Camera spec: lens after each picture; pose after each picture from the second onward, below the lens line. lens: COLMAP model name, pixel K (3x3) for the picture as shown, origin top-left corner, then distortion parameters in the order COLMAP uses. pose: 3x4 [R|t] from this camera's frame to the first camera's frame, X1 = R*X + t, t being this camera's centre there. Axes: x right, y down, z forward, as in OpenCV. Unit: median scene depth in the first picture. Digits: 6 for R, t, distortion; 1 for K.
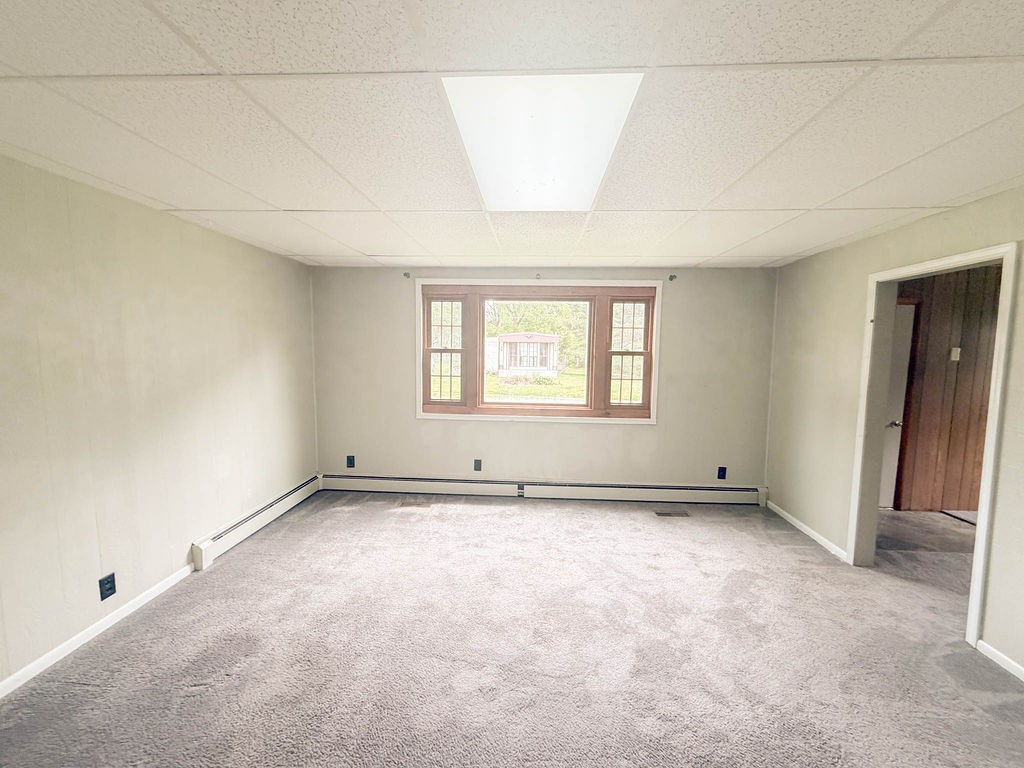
lens RADIAL K [[406.3, 0, 512.0], [0, 406.3, 384.0], [0, 0, 1]] dist [-0.001077, 0.000341]
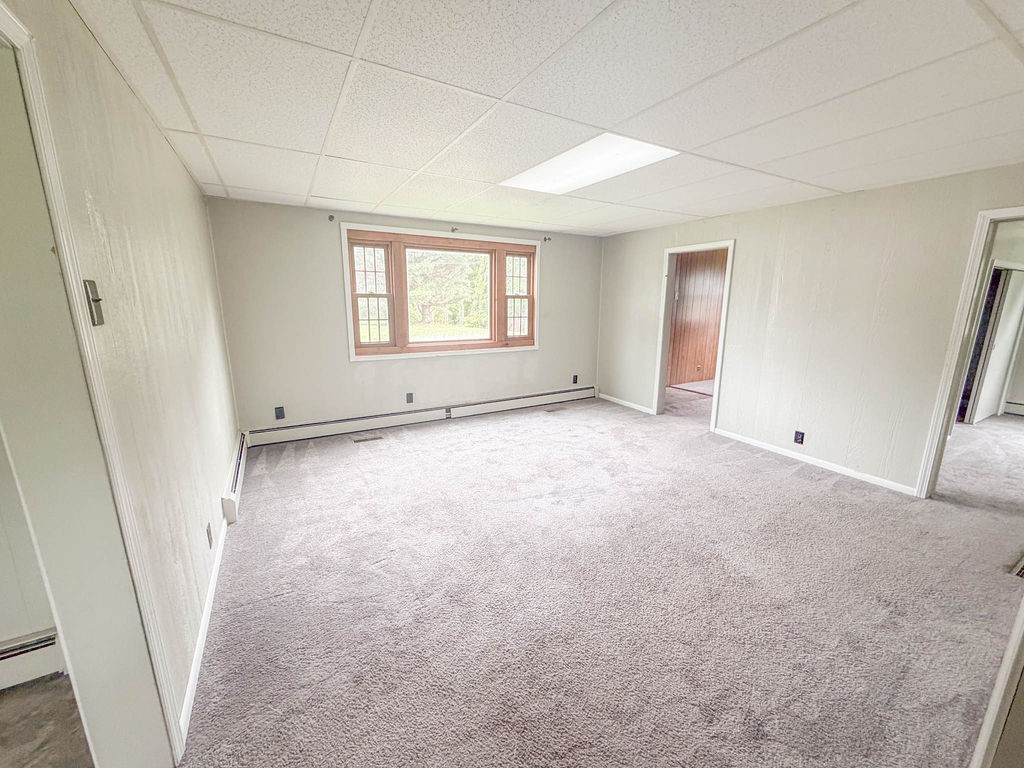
lens RADIAL K [[406.3, 0, 512.0], [0, 406.3, 384.0], [0, 0, 1]] dist [-0.001077, 0.000341]
pose [[0.838017, -0.120778, 0.532108, -0.458862], [0.053219, 0.988637, 0.140587, 0.017048], [-0.543042, -0.089497, 0.834923, -0.103827]]
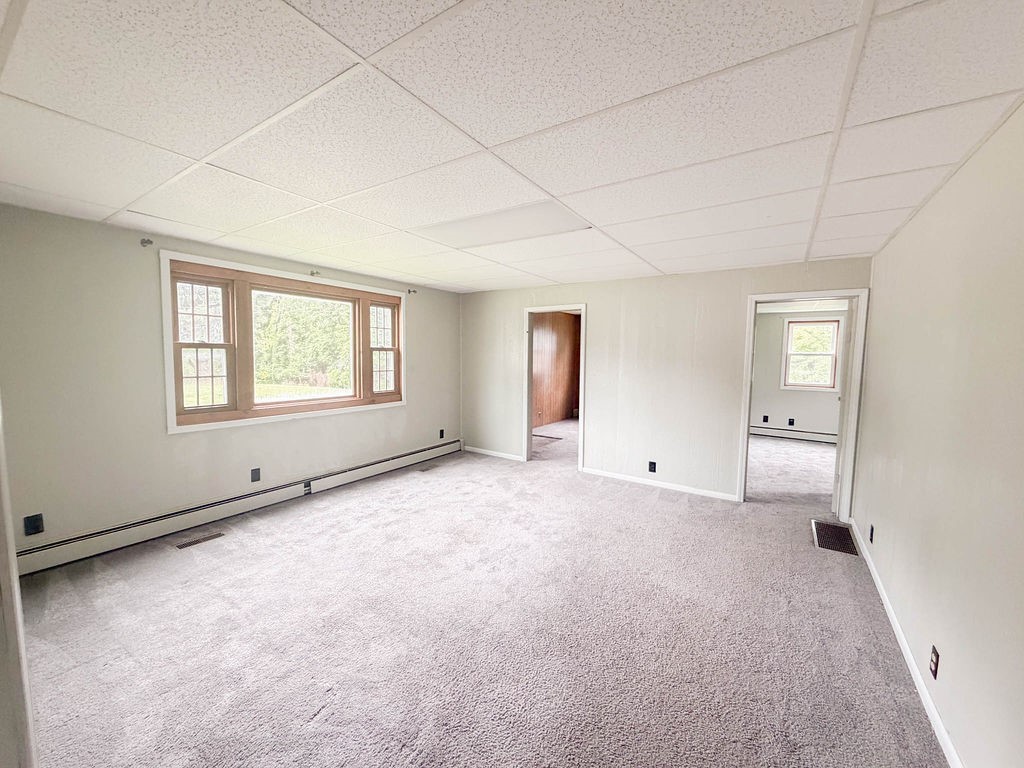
lens RADIAL K [[406.3, 0, 512.0], [0, 406.3, 384.0], [0, 0, 1]] dist [-0.001077, 0.000341]
pose [[0.504847, -0.071351, 0.860255, -0.567500], [0.069066, 0.996722, 0.042138, 0.002999], [-0.860442, 0.038141, 0.508120, 0.062448]]
